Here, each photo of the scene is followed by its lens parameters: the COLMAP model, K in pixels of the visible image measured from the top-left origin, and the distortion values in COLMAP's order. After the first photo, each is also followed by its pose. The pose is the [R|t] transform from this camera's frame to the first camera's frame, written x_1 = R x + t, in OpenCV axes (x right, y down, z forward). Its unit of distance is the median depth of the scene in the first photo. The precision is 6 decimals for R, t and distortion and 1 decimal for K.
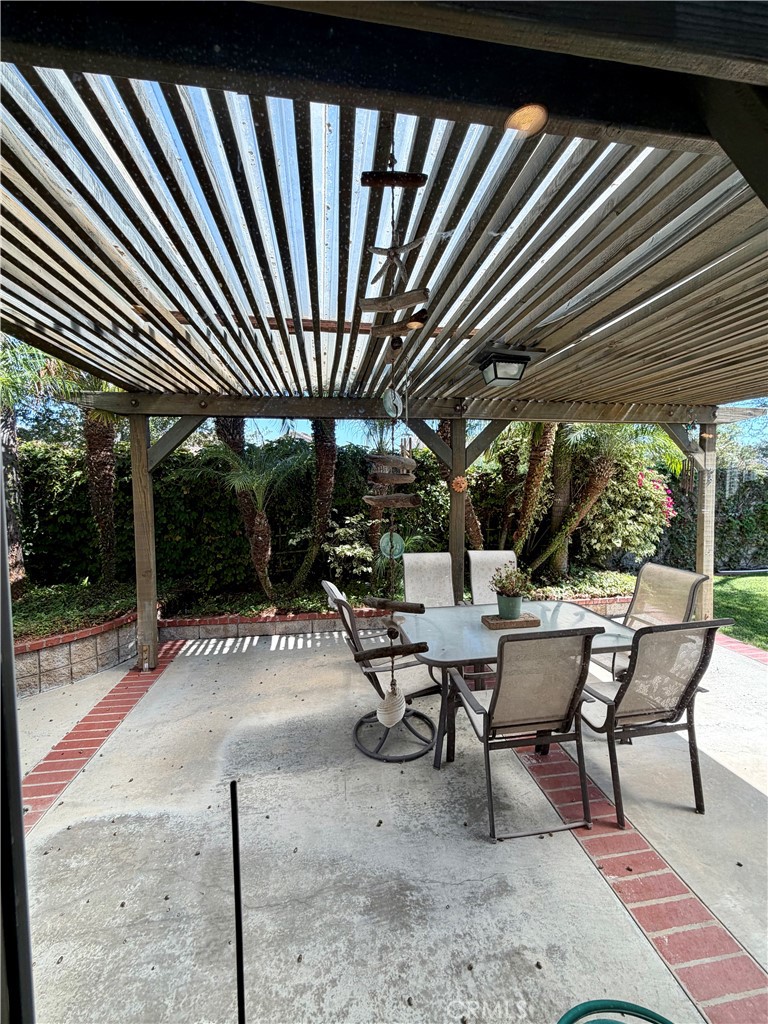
lens RADIAL K [[409.2, 0, 384.8], [0, 409.2, 509.1], [0, 0, 1]] dist [-0.002212, 0.000334]
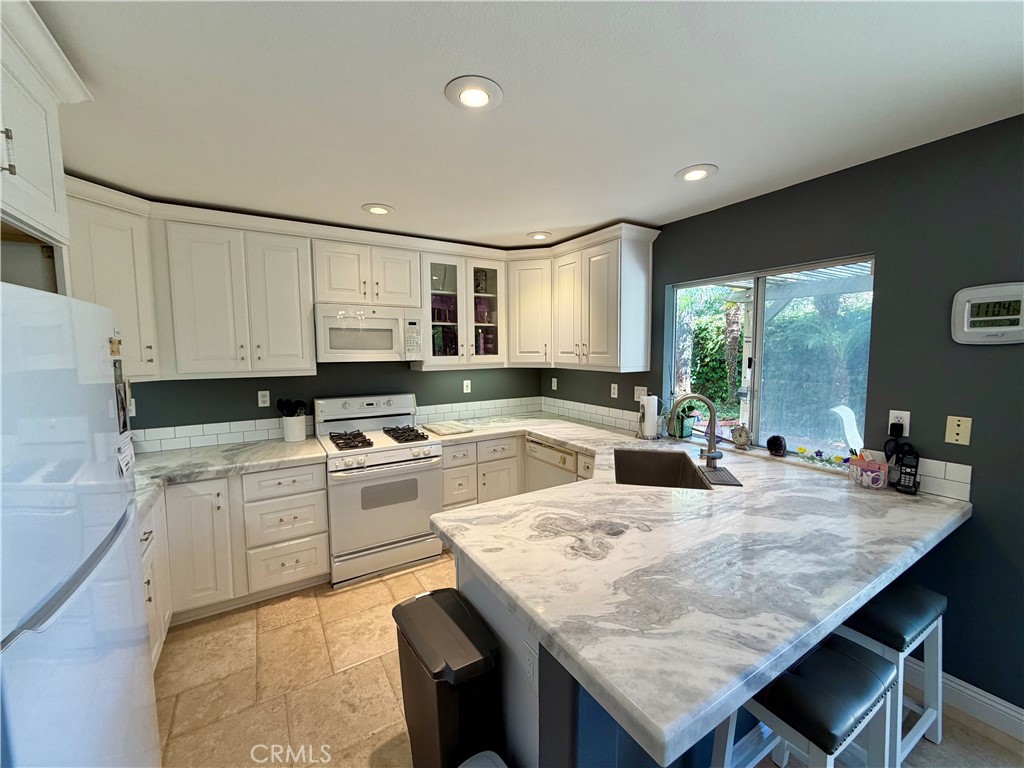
lens RADIAL K [[409.2, 0, 507.7], [0, 409.2, 385.2], [0, 0, 1]] dist [-0.002212, 0.000334]
pose [[0.395491, 0.088213, -0.914224, 0.425946], [-0.048427, 0.995995, 0.075153, 0.025710], [0.917192, 0.014551, 0.398179, -0.438840]]
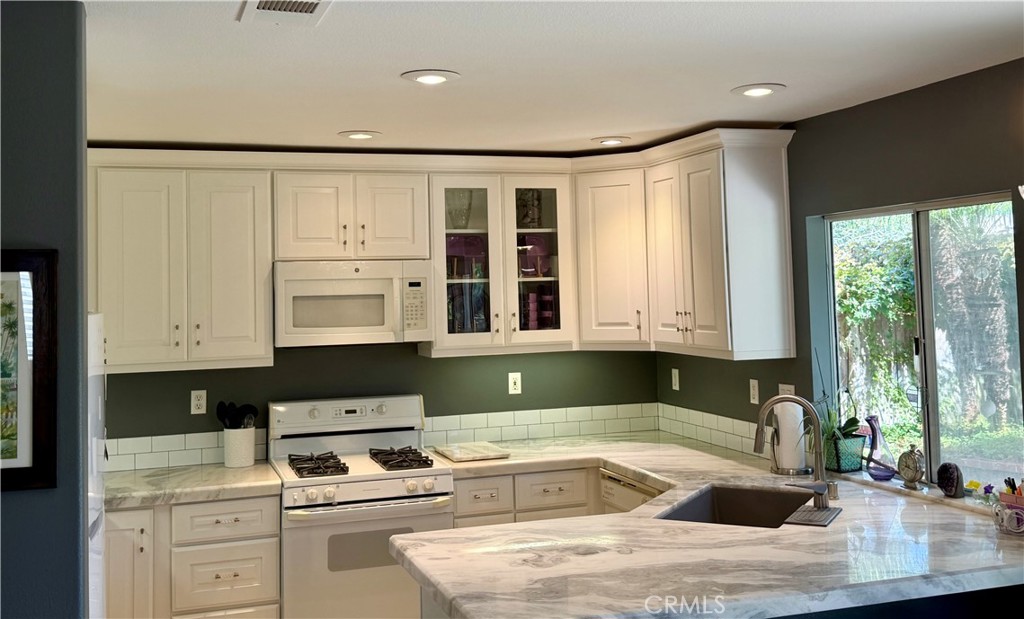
lens RADIAL K [[1075.9, 0, 514.7], [0, 1075.9, 238.4], [0, 0, 1]] dist [0.091903, 0.000000]
pose [[0.181836, -0.043802, -0.982353, 0.860306], [-0.031867, 0.998220, -0.050408, -0.009513], [0.982812, 0.040471, 0.180117, -0.420835]]
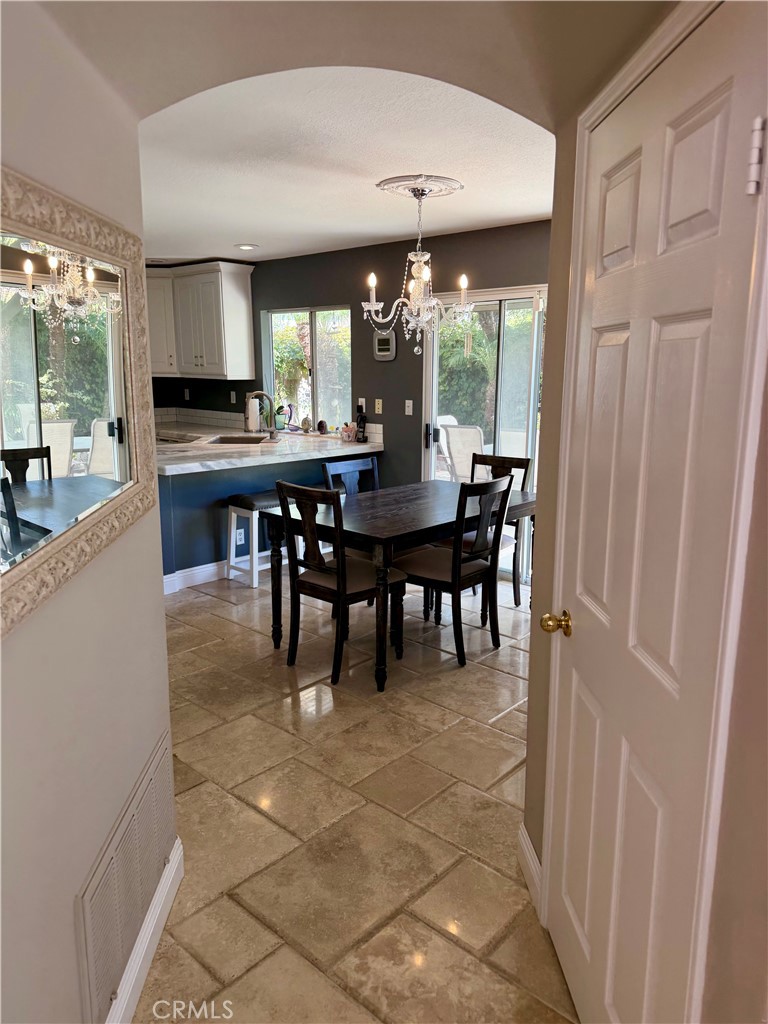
lens RADIAL K [[727.5, 0, 387.8], [0, 727.5, 513.8], [0, 0, 1]] dist [0.072528, -0.084976]
pose [[0.633609, 0.167618, -0.755277, 1.209284], [-0.057338, 0.983737, 0.170218, 0.041089], [0.771525, -0.064546, 0.632916, -0.702001]]
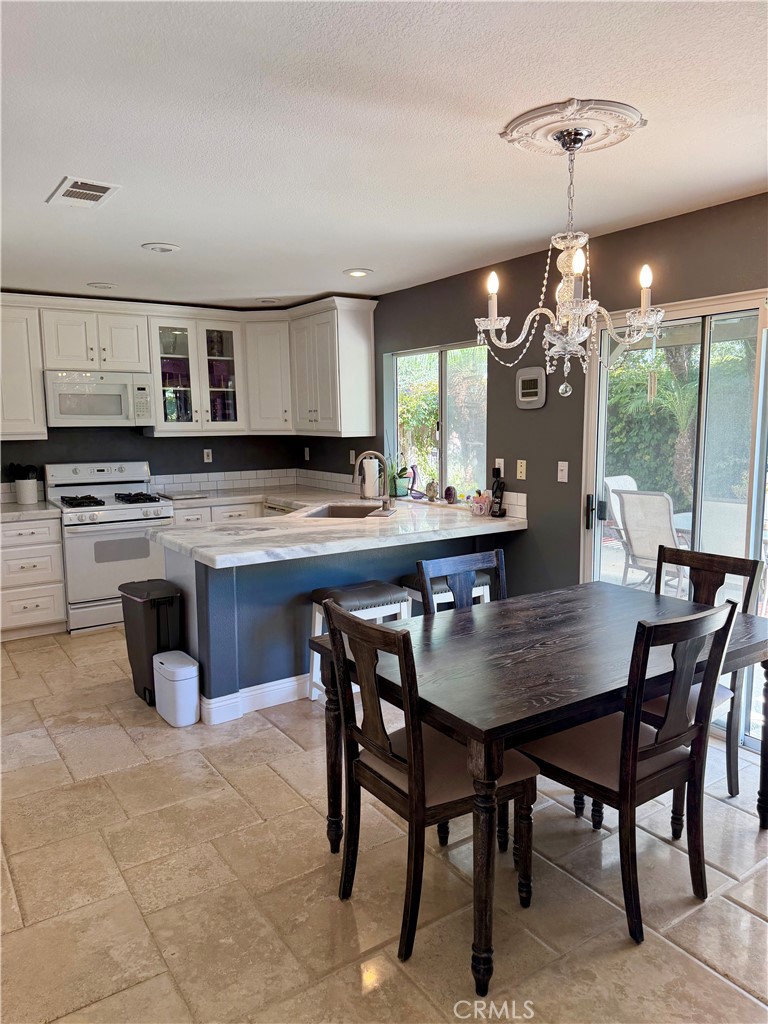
lens RADIAL K [[727.5, 0, 380.3], [0, 727.5, 520.5], [0, 0, 1]] dist [0.072528, -0.084976]
pose [[0.429791, 0.129857, -0.893542, 0.995416], [-0.044372, 0.991446, 0.122743, 0.031747], [0.901837, -0.013106, 0.431877, -0.485173]]
